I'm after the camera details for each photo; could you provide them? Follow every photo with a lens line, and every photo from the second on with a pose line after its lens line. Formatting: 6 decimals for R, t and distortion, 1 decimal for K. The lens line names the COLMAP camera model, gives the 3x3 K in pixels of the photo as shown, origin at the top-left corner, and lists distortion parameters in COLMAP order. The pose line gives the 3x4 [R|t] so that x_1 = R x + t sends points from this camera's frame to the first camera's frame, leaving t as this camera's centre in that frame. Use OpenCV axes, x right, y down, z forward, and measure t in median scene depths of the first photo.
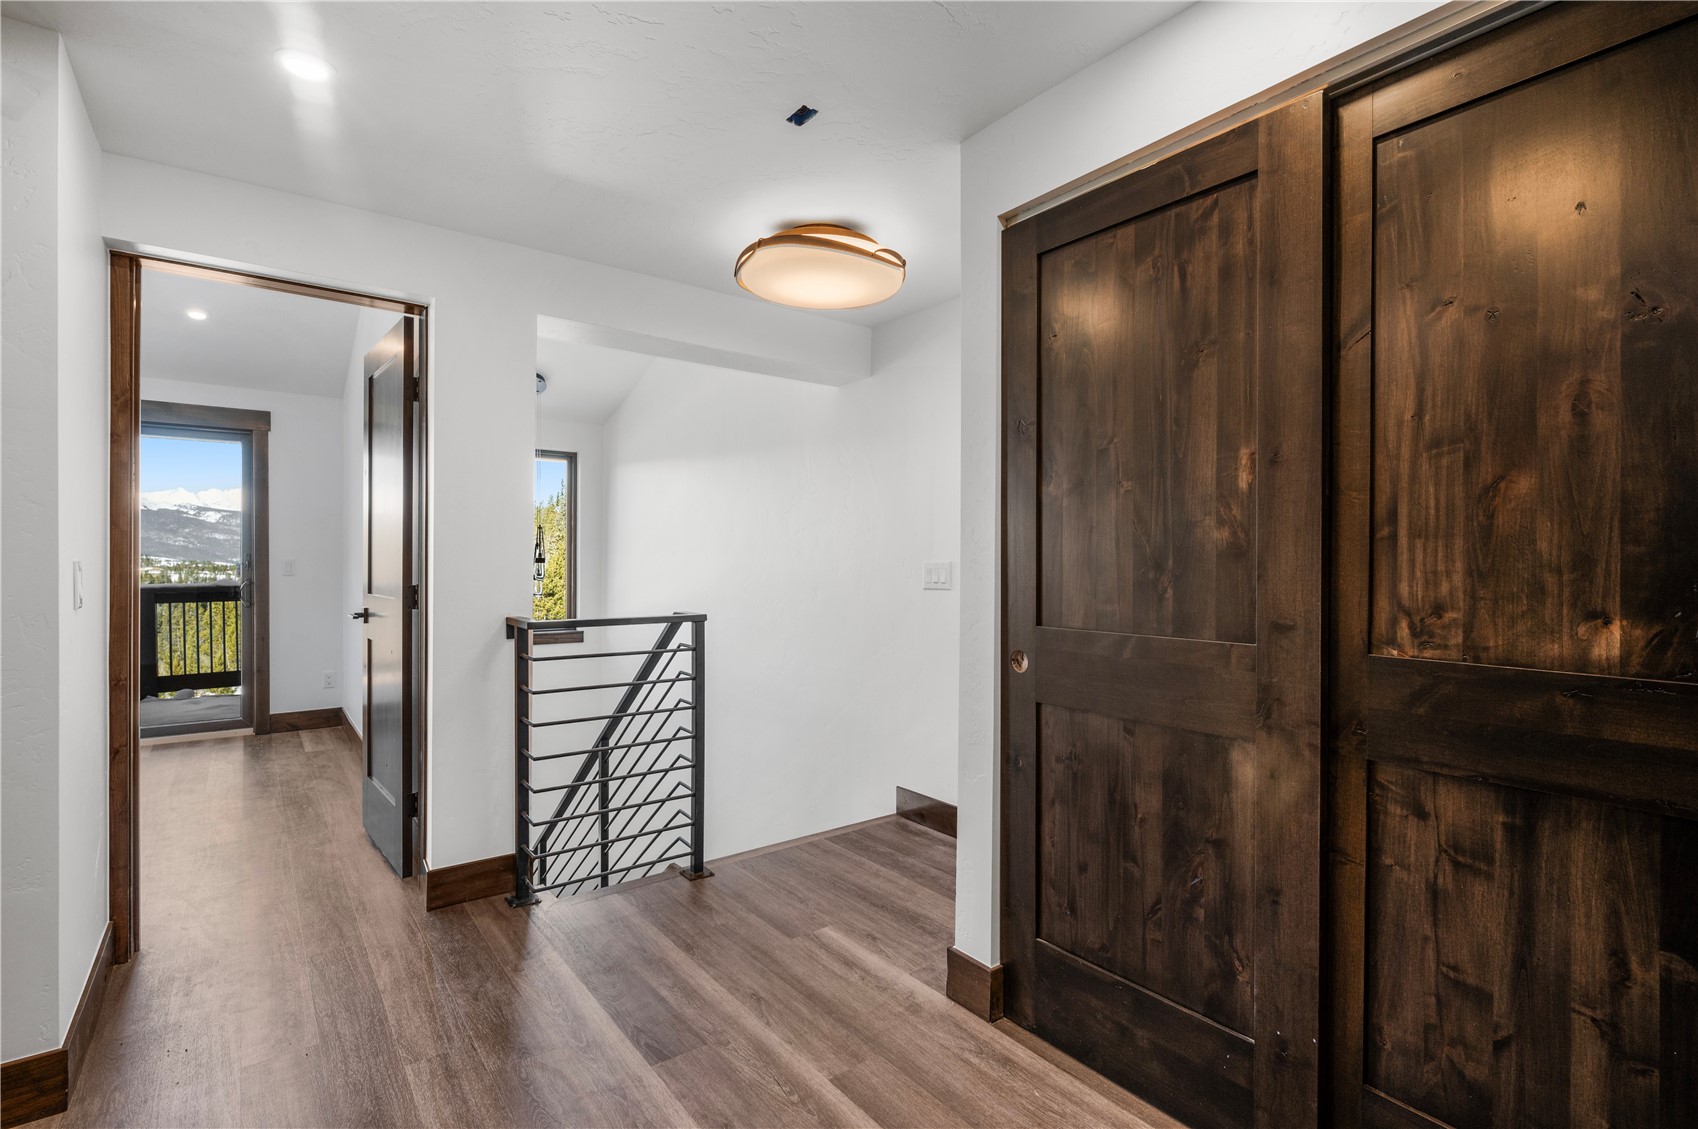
lens RADIAL K [[799.1, 0, 845.2], [0, 799.1, 564.6], [0, 0, 1]] dist [-0.001632, 0.000169]
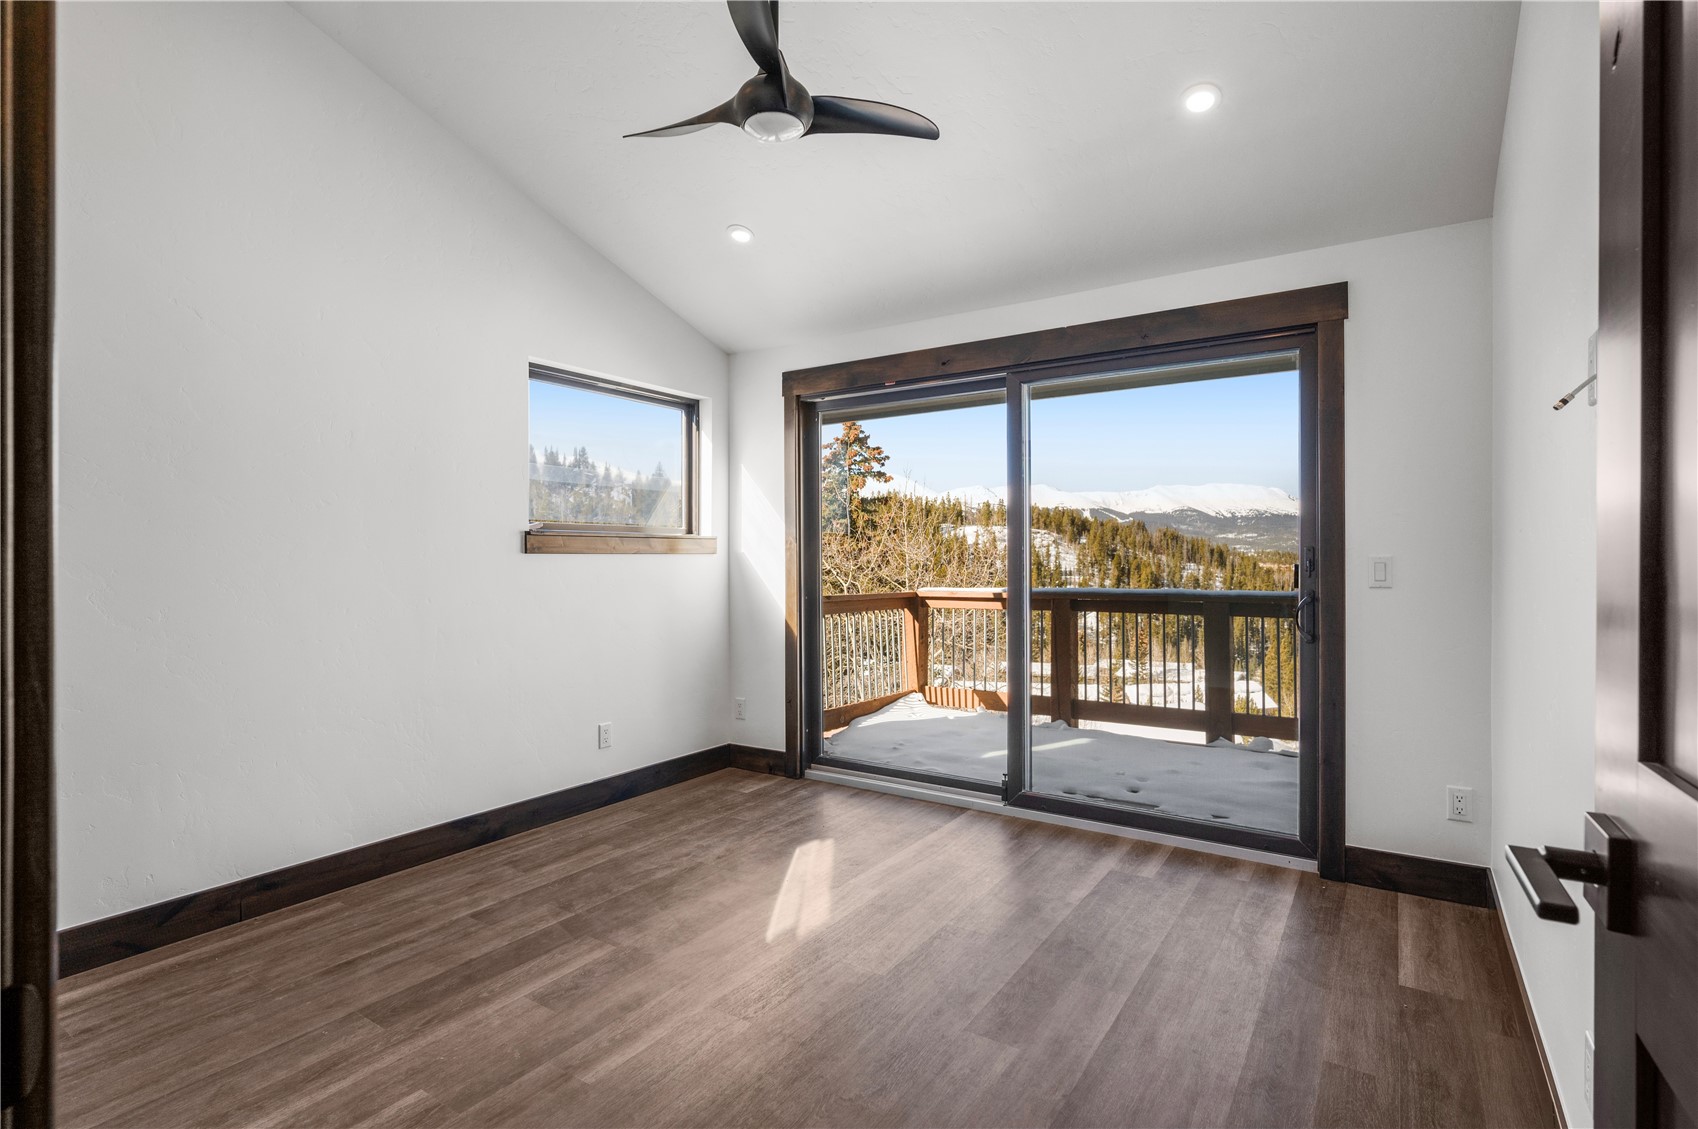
lens RADIAL K [[829.6, 0, 850.9], [0, 829.6, 563.4], [0, 0, 1]] dist [-0.005993, 0.000835]
pose [[0.338095, -0.000447, -0.941112, -0.311184], [0.000570, 1.000000, -0.000270, -0.001738], [0.941112, -0.000445, 0.338095, 0.501879]]
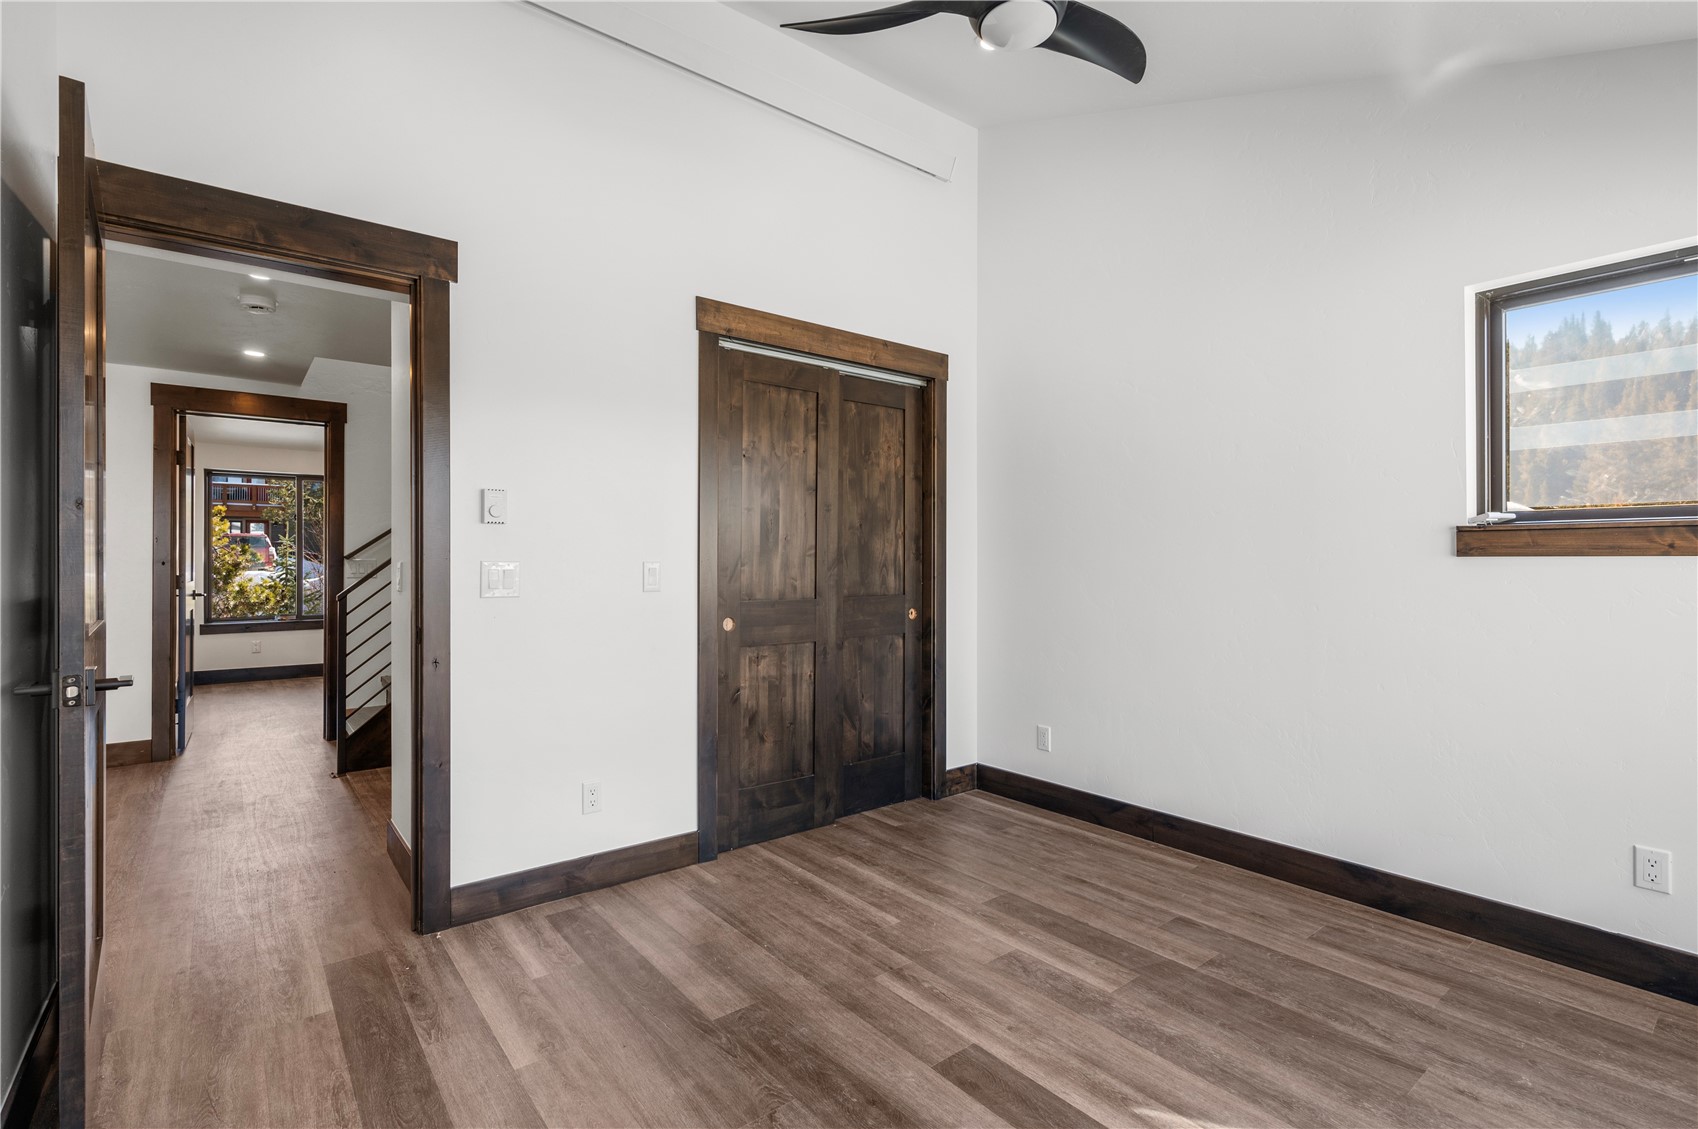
lens RADIAL K [[799.1, 0, 859.4], [0, 799.1, 560.5], [0, 0, 1]] dist [-0.001632, 0.000169]
pose [[-0.999527, -0.006993, -0.029950, -0.682205], [-0.007140, 0.999963, 0.004816, -0.007848], [0.029916, 0.005027, -0.999540, 0.975985]]
